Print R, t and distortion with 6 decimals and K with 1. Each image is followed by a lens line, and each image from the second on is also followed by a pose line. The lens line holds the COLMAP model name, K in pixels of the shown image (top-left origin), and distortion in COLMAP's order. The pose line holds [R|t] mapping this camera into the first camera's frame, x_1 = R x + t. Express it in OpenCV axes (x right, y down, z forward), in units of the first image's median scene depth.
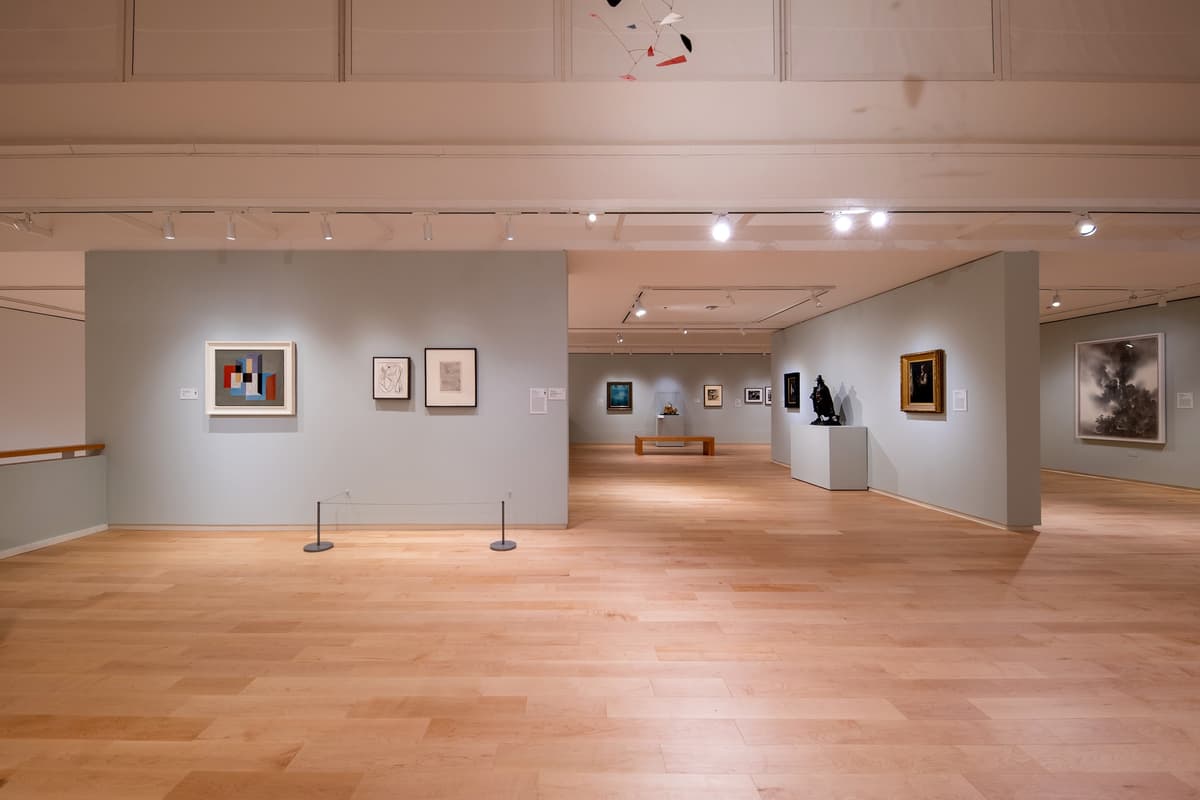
lens RADIAL K [[448.2, 0, 563.9], [0, 448.2, 400.8], [0, 0, 1]] dist [0.002413, -0.002157]
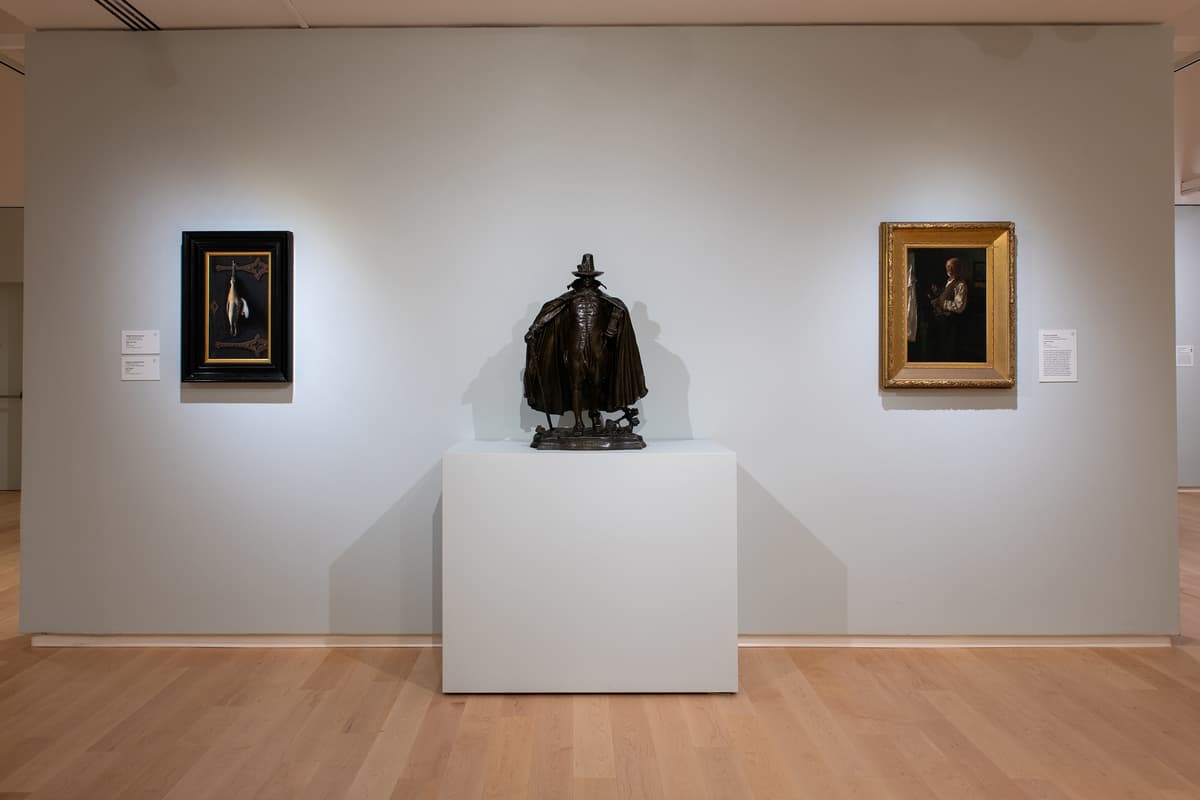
lens RADIAL K [[907.4, 0, 601.1], [0, 907.4, 359.9], [0, 0, 1]] dist [-0.029916, 0.000006]
pose [[-0.007616, 0.010405, 0.999917, 0.056528], [-0.006003, 0.999927, -0.010450, 0.009787], [-0.999953, -0.006082, -0.007553, 1.035200]]
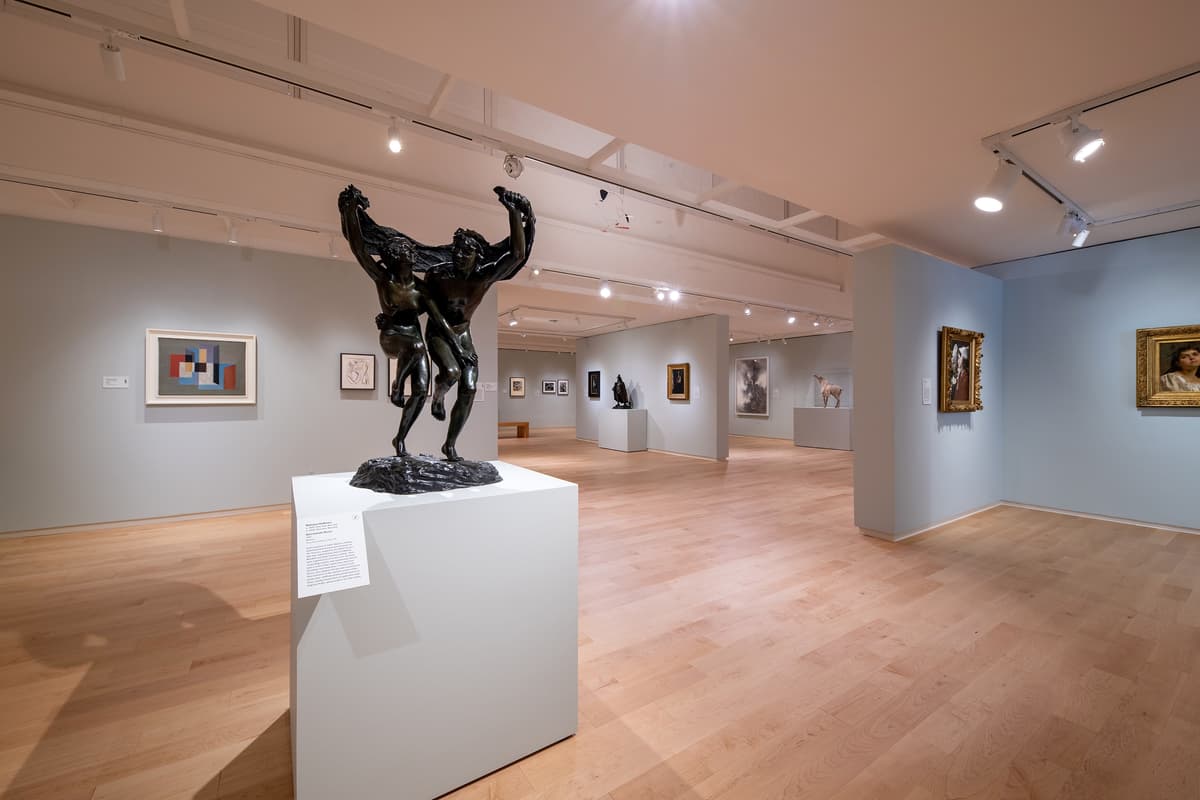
lens RADIAL K [[480.3, 0, 601.5], [0, 480.3, 394.2], [0, 0, 1]] dist [0.000218, -0.000826]
pose [[0.824832, 0.002029, 0.565374, -0.371116], [-0.006321, 0.999964, 0.005634, -0.001749], [-0.565342, -0.008221, 0.824815, -0.263014]]
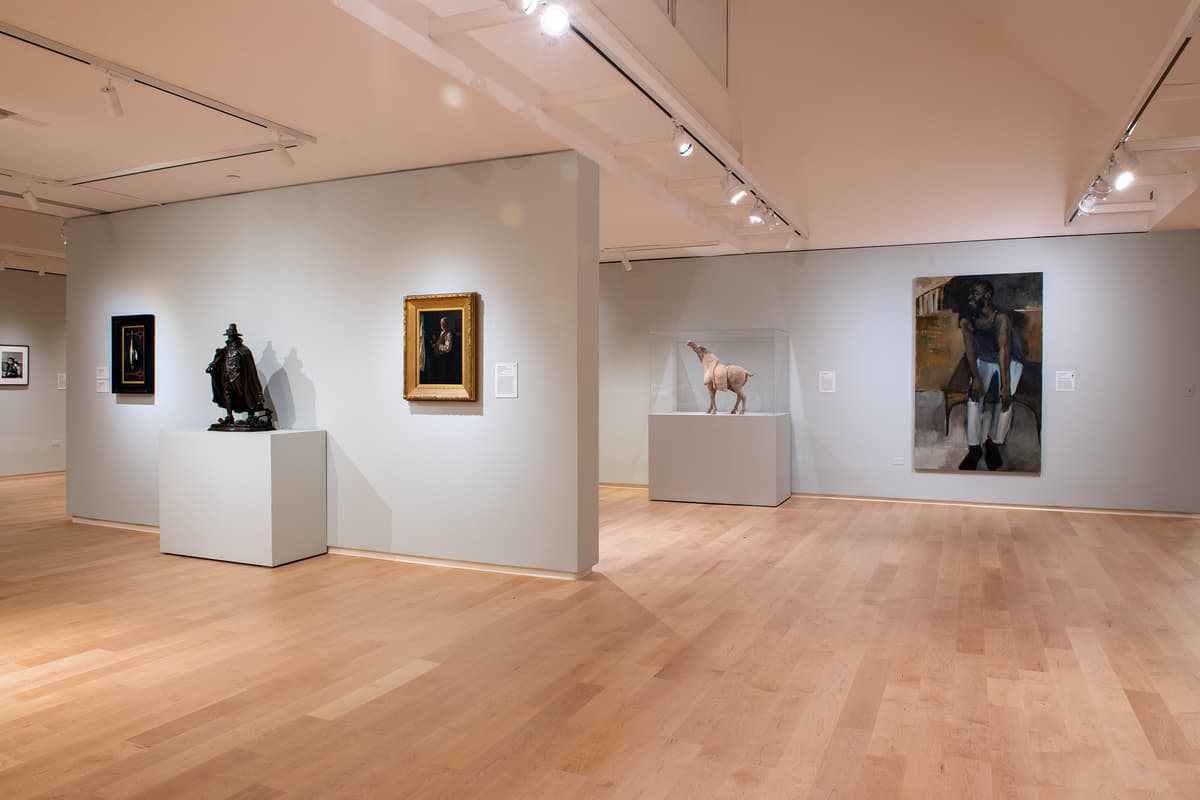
lens RADIAL K [[835.3, 0, 616.7], [0, 835.3, 389.9], [0, 0, 1]] dist [-0.041076, -0.013940]
pose [[0.388171, -0.005093, 0.921573, -0.067236], [-0.008809, 0.999919, 0.009237, 0.000164], [-0.921545, -0.011703, 0.388094, 0.313114]]
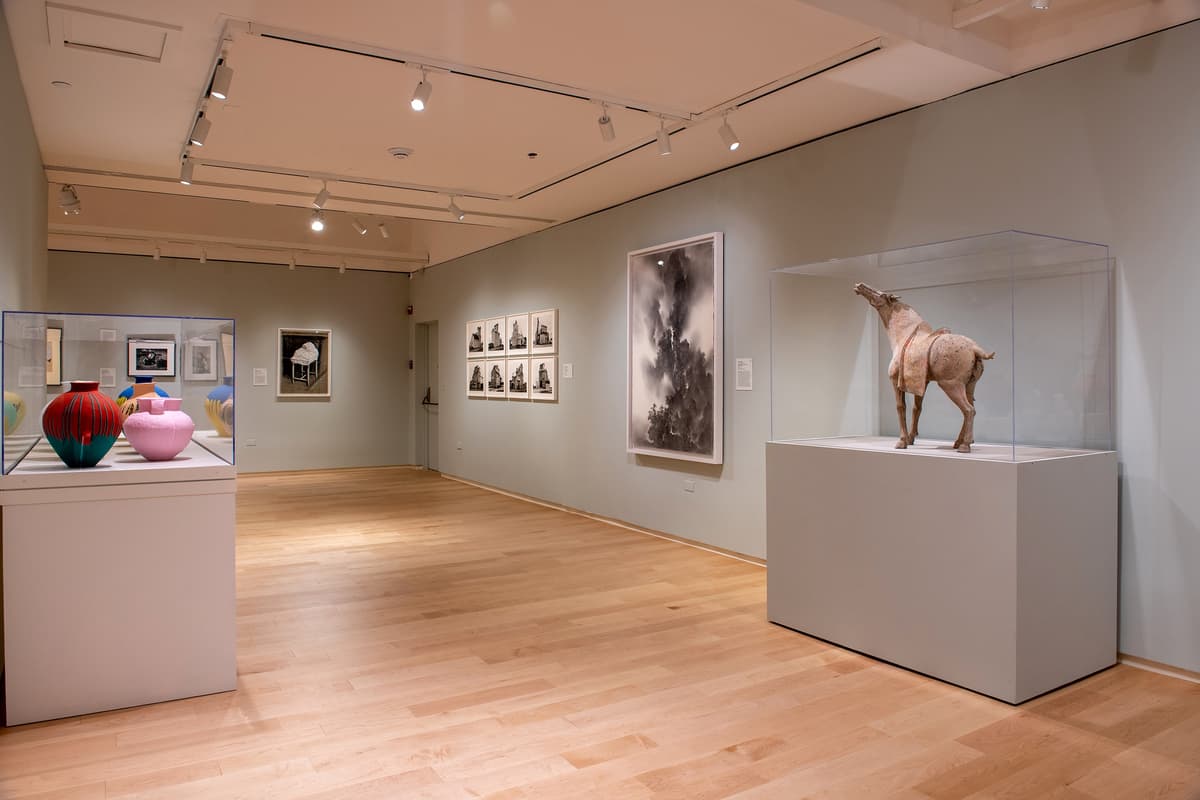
lens RADIAL K [[835.3, 0, 601.5], [0, 835.3, 367.2], [0, 0, 1]] dist [-0.041076, -0.013940]
pose [[0.843570, 0.008174, 0.536958, 0.750147], [-0.004340, 0.999955, -0.008403, 0.000045], [-0.537002, 0.004758, 0.843567, 0.313200]]
